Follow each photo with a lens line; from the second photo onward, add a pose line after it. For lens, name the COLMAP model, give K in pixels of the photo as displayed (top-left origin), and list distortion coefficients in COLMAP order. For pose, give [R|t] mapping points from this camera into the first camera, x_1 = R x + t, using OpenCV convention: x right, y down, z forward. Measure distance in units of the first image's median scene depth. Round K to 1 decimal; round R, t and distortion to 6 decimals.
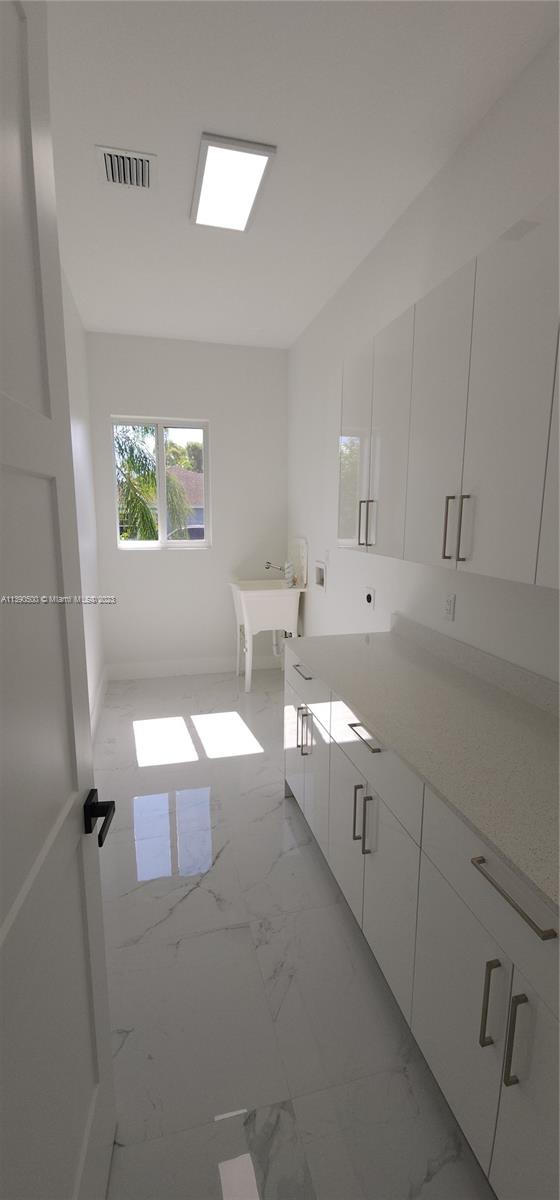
lens RADIAL K [[500.1, 0, 281.0], [0, 500.1, 598.1], [0, 0, 1]] dist [-0.003501, -0.002007]
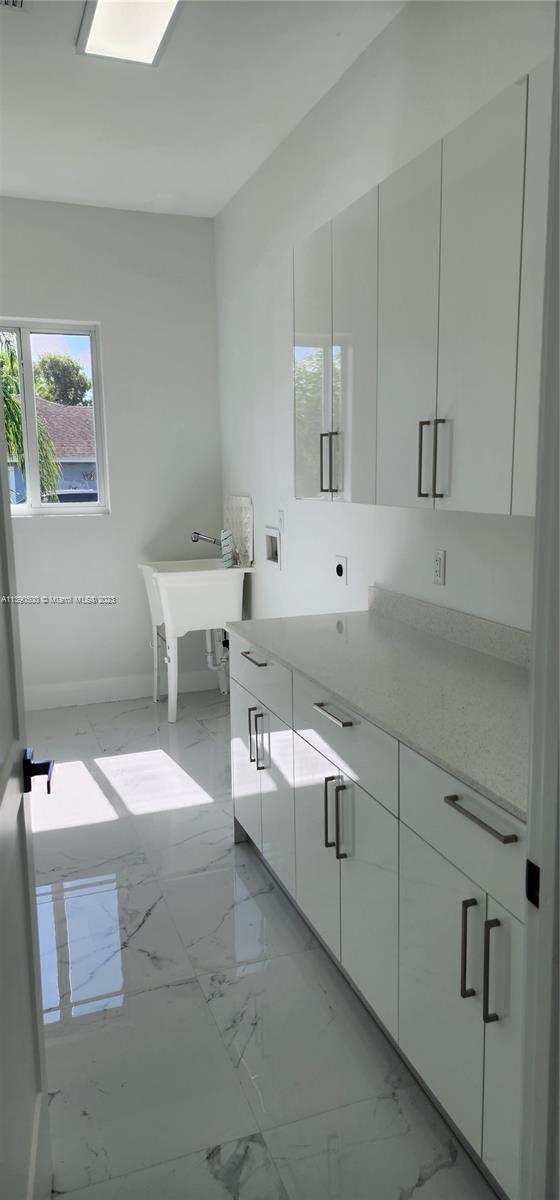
lens RADIAL K [[805.1, 0, 293.1], [0, 805.1, 601.2], [0, 0, 1]] dist [0.067851, -0.056972]
pose [[0.994013, -0.034778, 0.103581, -0.022823], [0.035498, 0.999357, -0.005124, 0.069905], [-0.103337, 0.008770, 0.994608, -0.234783]]
